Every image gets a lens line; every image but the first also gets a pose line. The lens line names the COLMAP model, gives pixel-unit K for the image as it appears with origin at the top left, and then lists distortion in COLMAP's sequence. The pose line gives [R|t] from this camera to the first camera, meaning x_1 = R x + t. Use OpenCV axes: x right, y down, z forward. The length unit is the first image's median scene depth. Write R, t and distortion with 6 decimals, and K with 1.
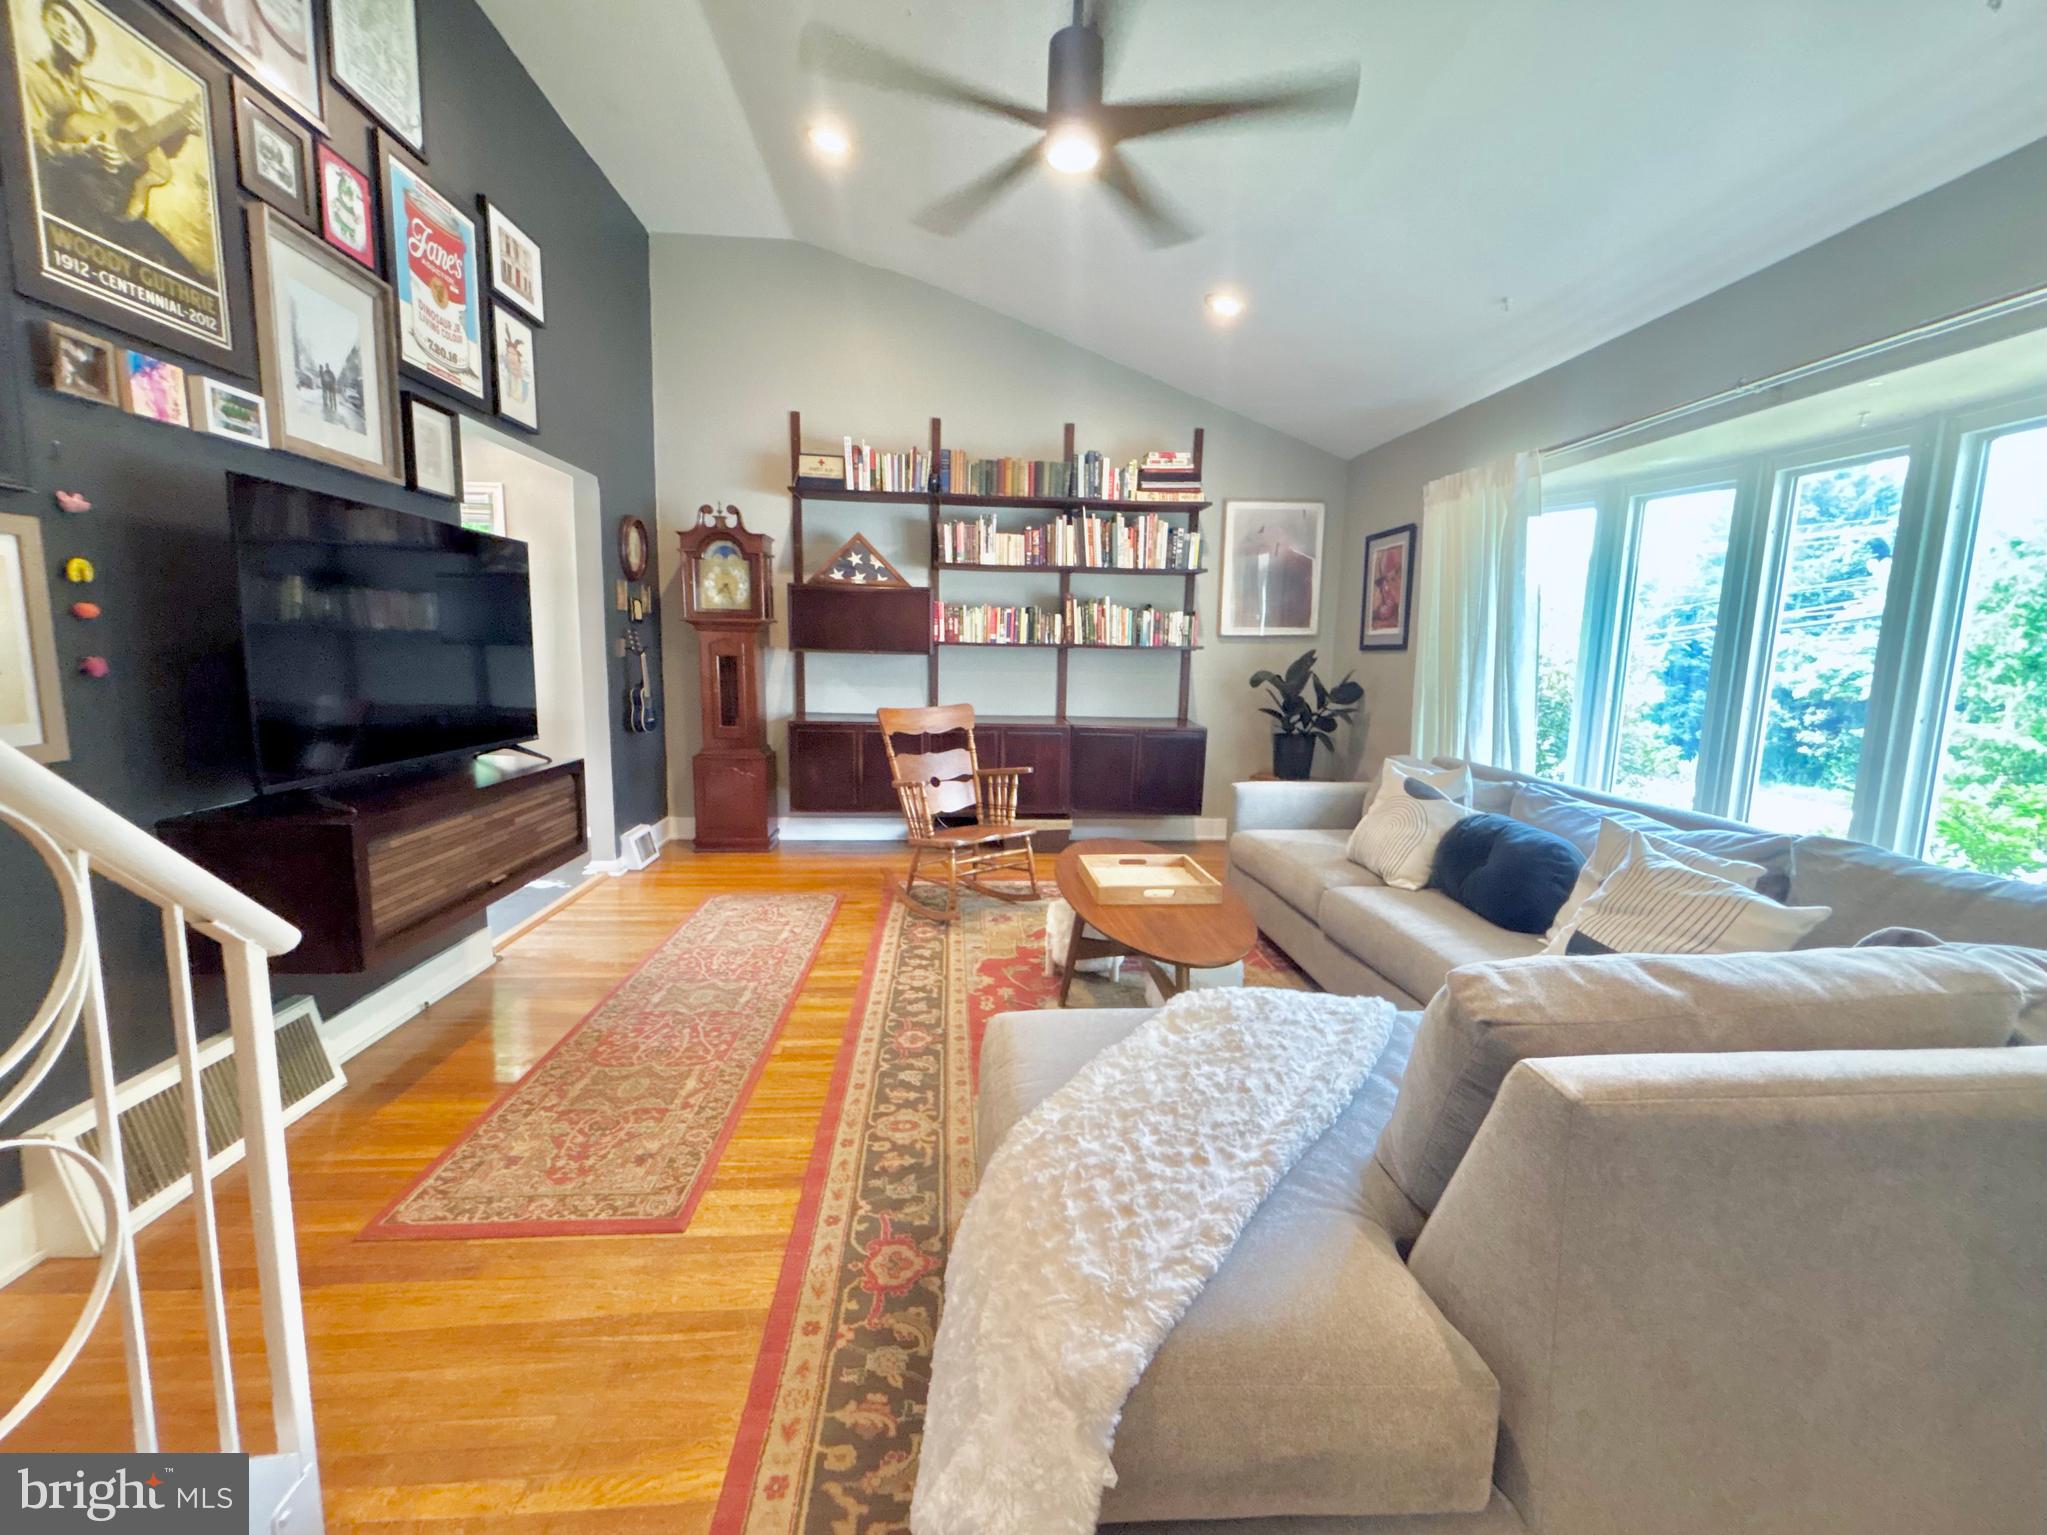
lens RADIAL K [[839.1, 0, 1016.2], [0, 839.1, 771.0], [0, 0, 1]] dist [-0.002060, -0.000420]
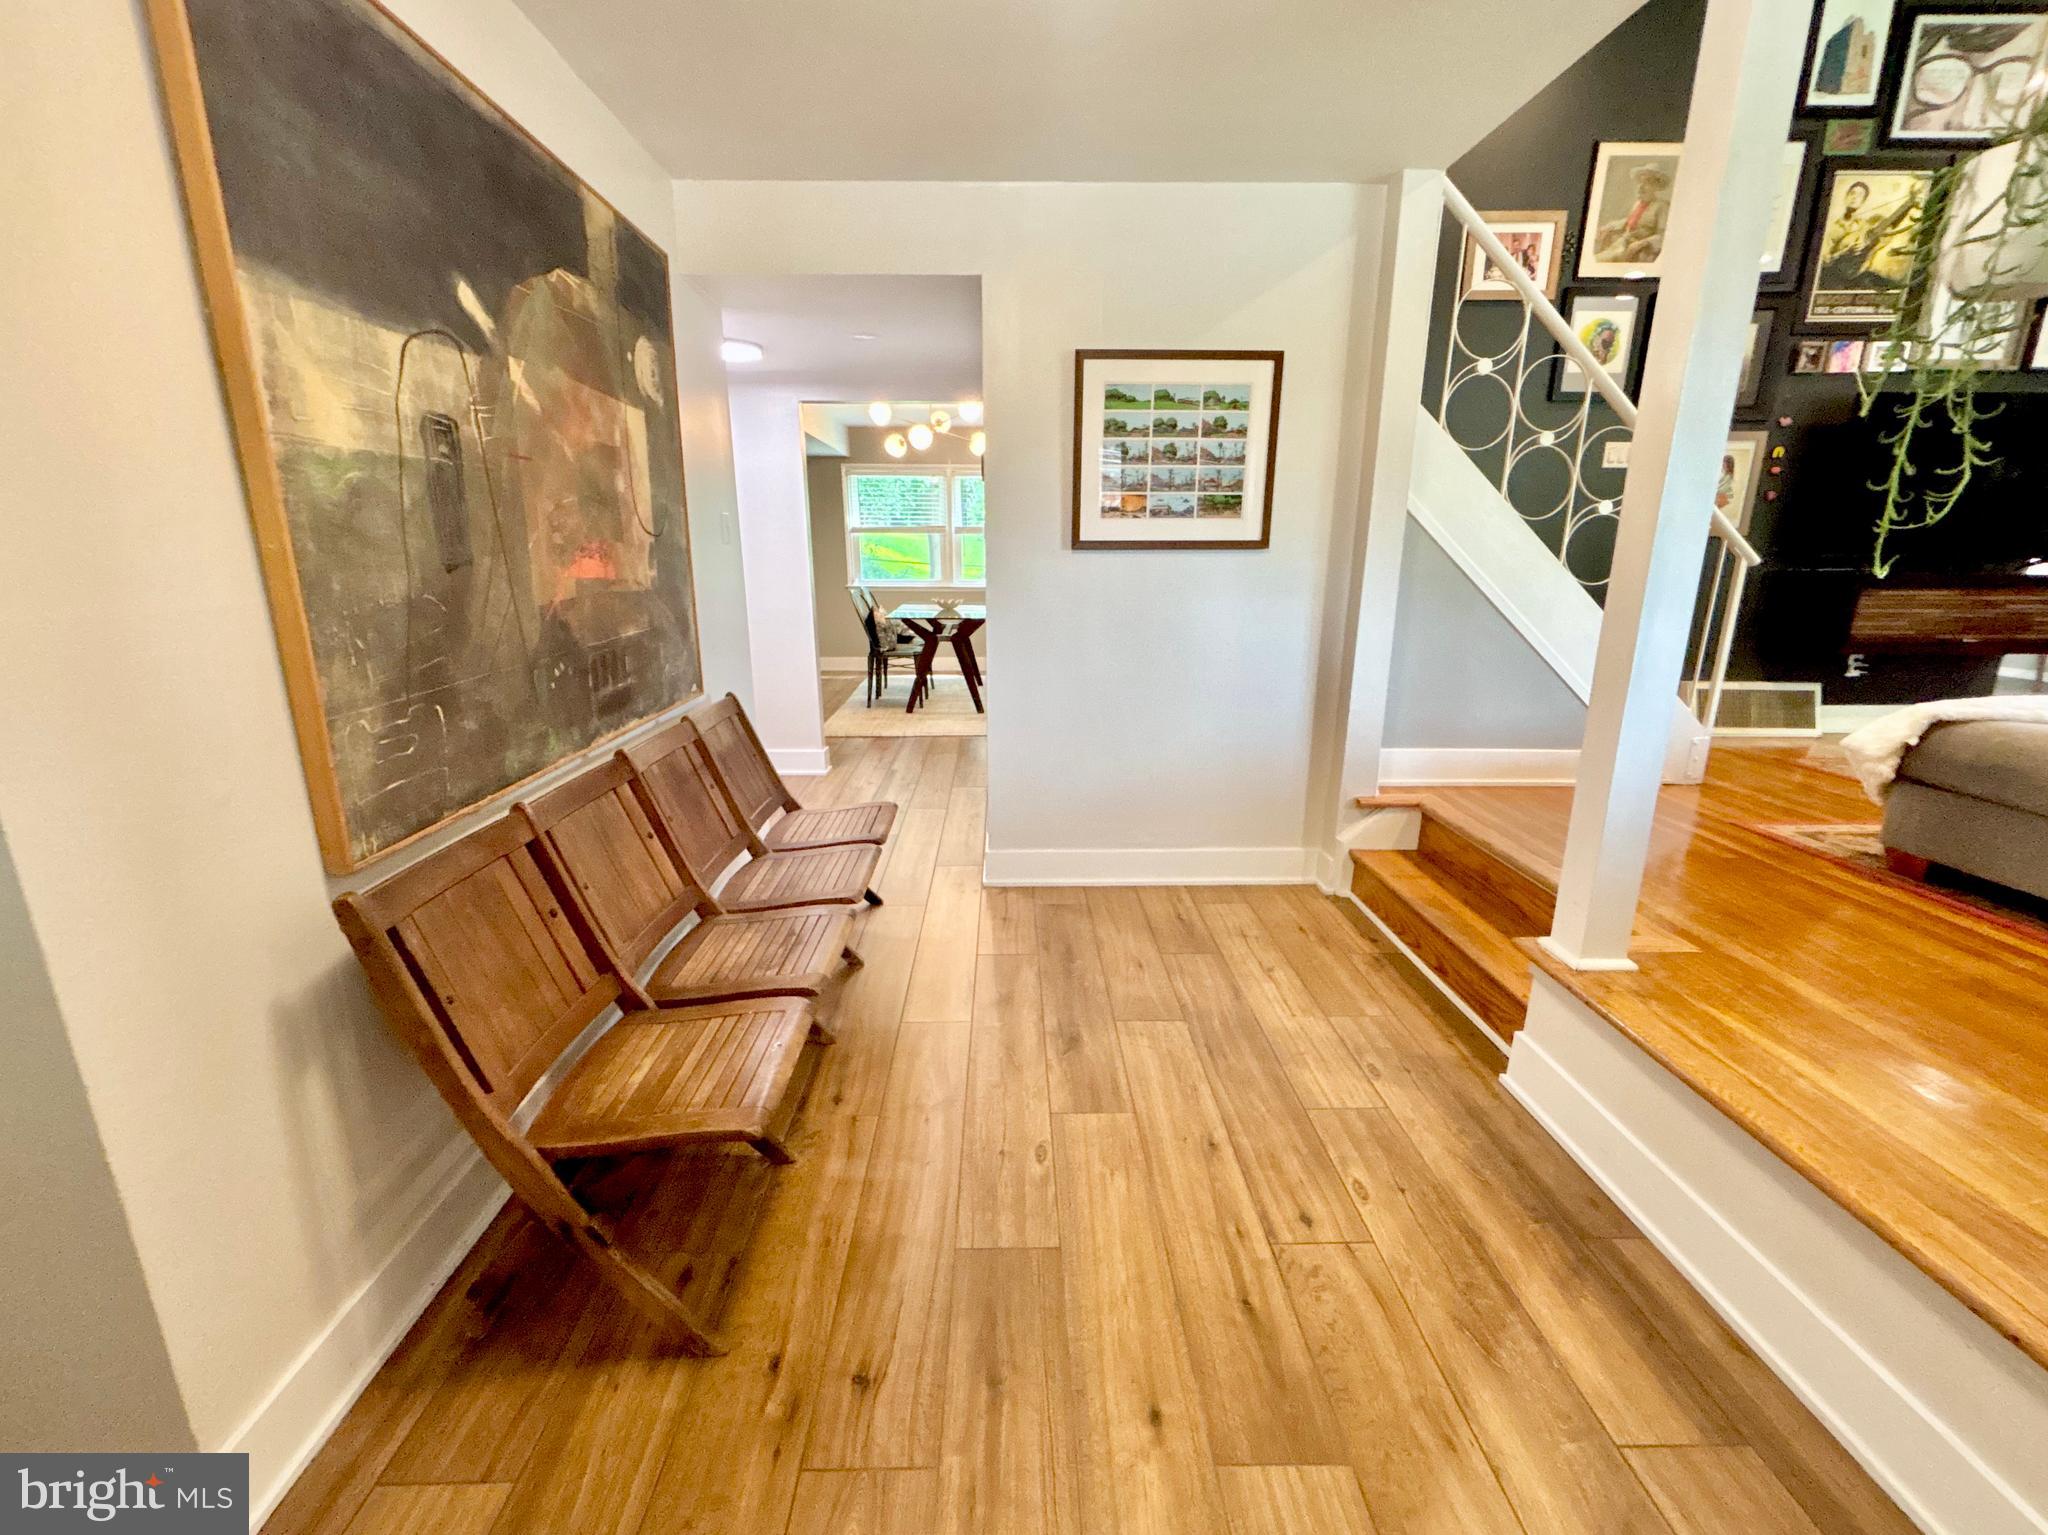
lens RADIAL K [[856.2, 0, 1020.3], [0, 856.2, 765.6], [0, 0, 1]] dist [-0.000326, -0.000637]
pose [[-0.048785, 0.229291, -0.972135, 1.006245], [-0.141881, 0.961833, 0.233981, 0.229634], [0.988681, 0.149343, -0.014391, -0.617484]]
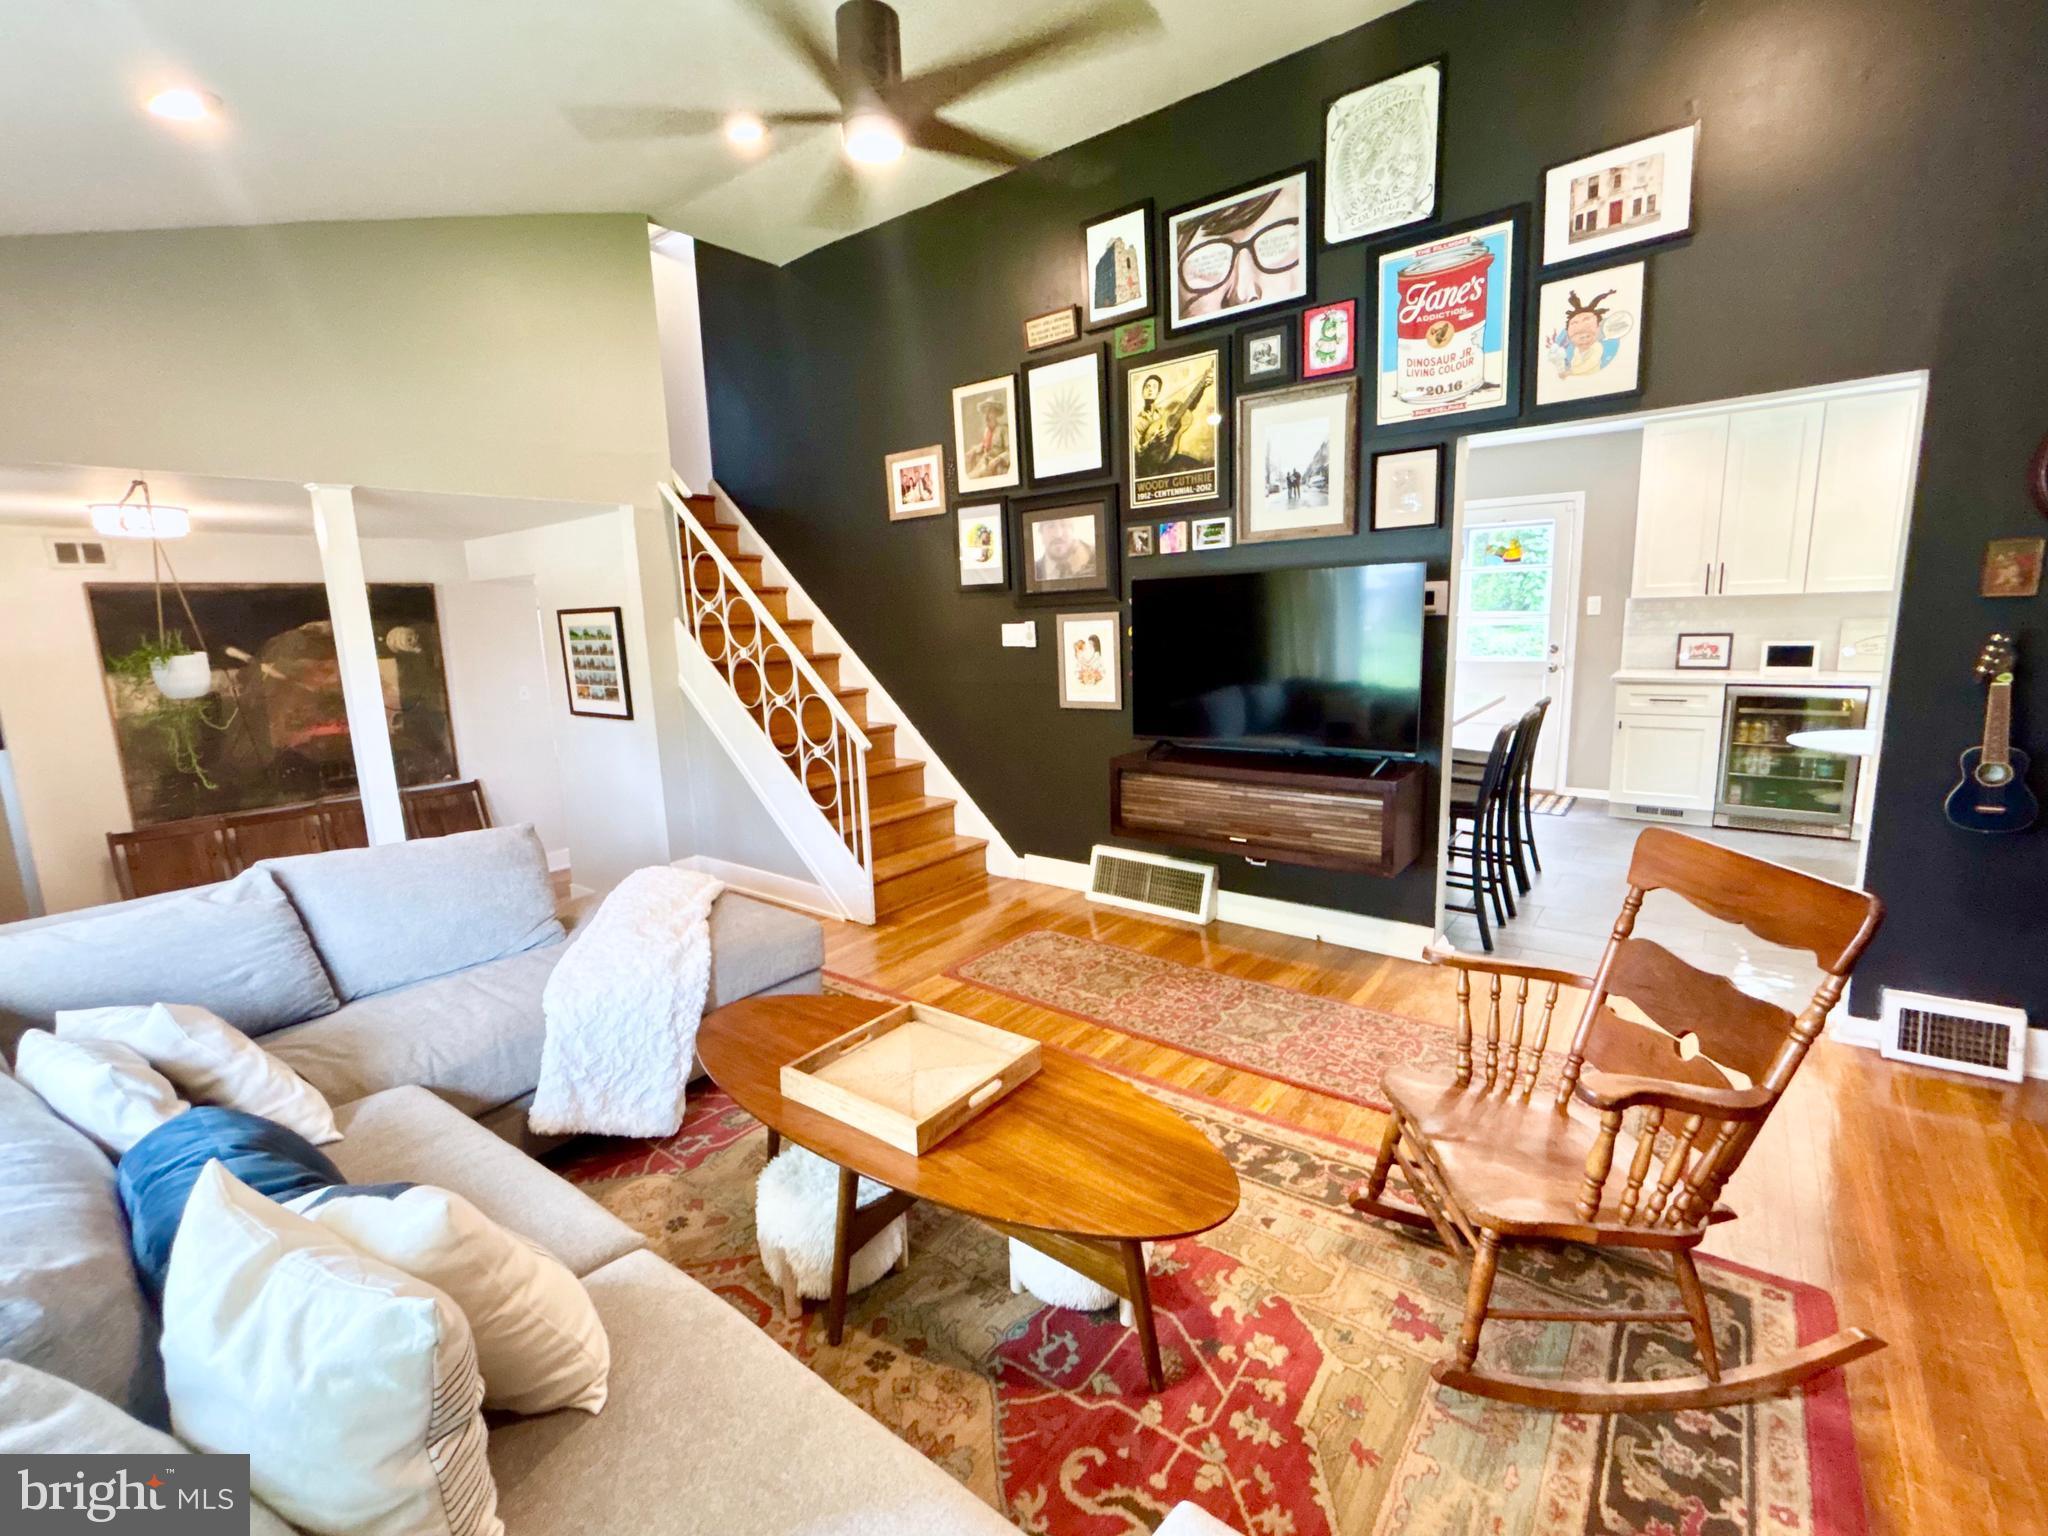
lens RADIAL K [[898.3, 0, 1031.2], [0, 898.3, 773.5], [0, 0, 1]] dist [-0.000453, -0.000431]
pose [[-0.664842, 0.133907, -0.734884, 0.657612], [-0.085920, 0.963563, 0.253306, -0.315549], [0.742027, 0.231549, -0.629112, 1.670698]]
